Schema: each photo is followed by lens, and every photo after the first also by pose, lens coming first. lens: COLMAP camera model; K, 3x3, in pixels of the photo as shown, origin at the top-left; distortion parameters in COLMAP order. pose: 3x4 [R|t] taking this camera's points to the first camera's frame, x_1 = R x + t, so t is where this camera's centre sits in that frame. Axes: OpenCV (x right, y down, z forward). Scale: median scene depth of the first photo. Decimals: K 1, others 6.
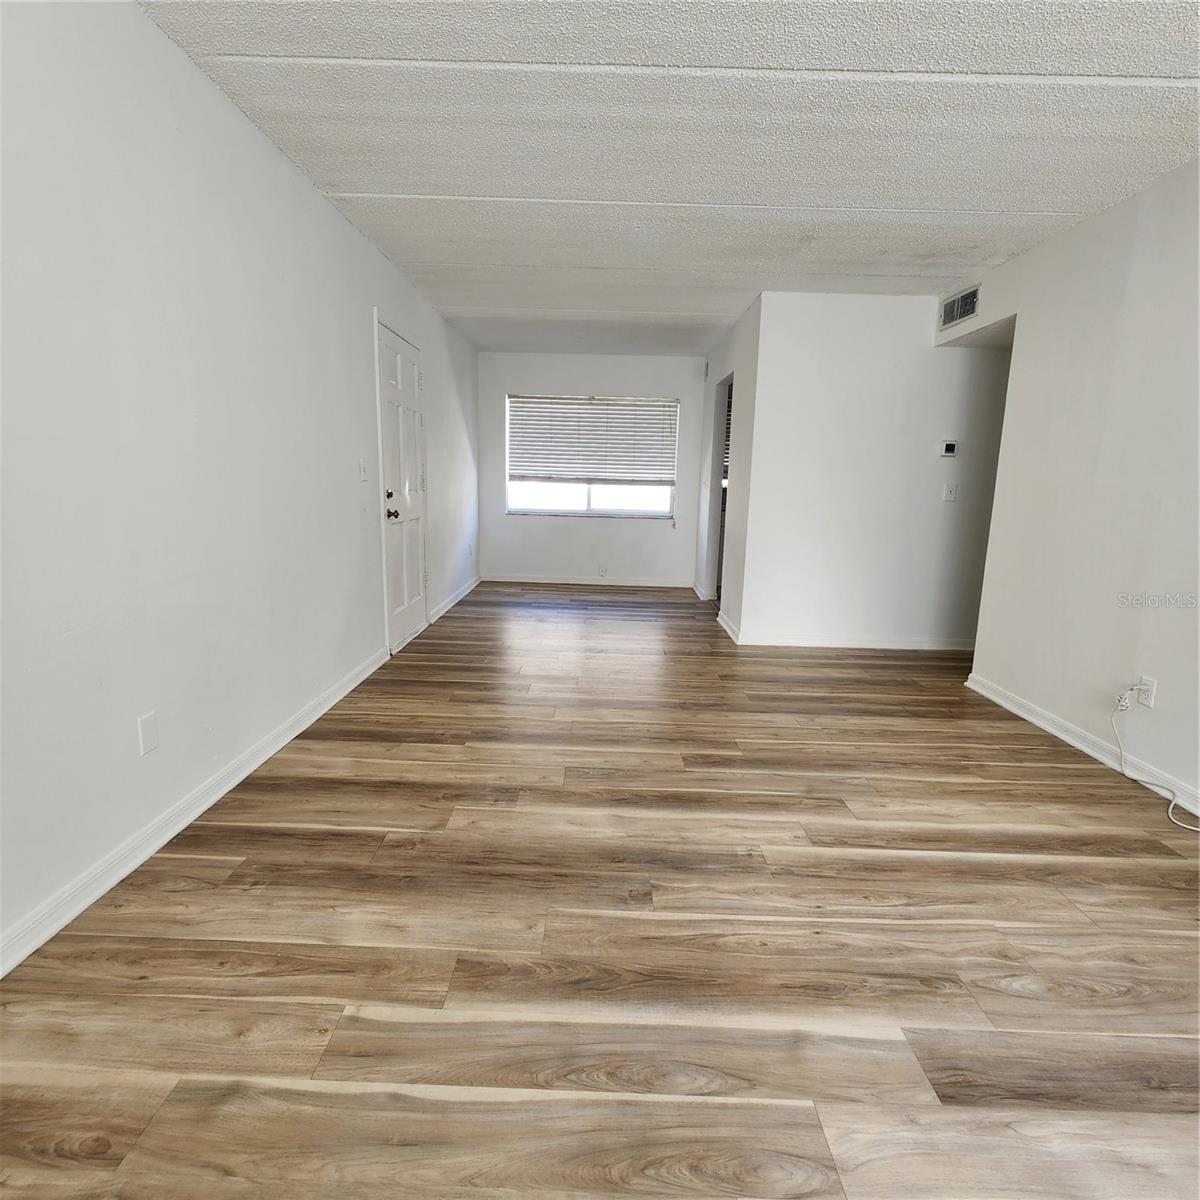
lens RADIAL K [[672.3, 0, 593.9], [0, 672.3, 603.6], [0, 0, 1]] dist [-0.000950, -0.000724]
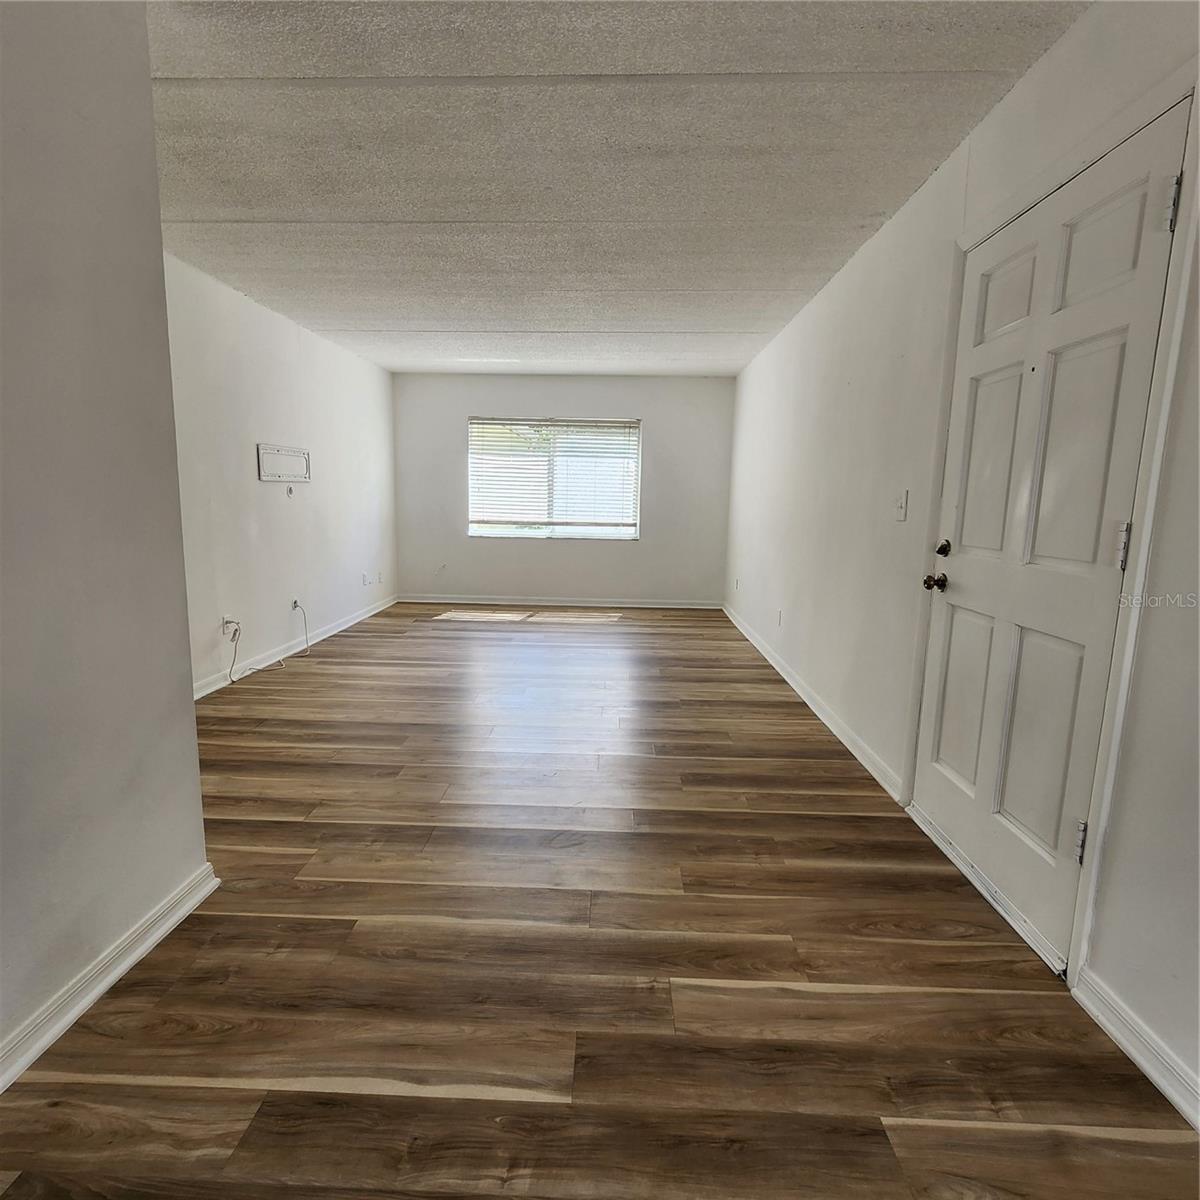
lens RADIAL K [[672.3, 0, 593.9], [0, 672.3, 603.6], [0, 0, 1]] dist [-0.000950, -0.000724]
pose [[-0.998680, -0.048464, 0.017034, -0.028902], [-0.040305, 0.944817, 0.325109, -0.373643], [-0.031850, 0.323993, -0.945523, 2.016791]]
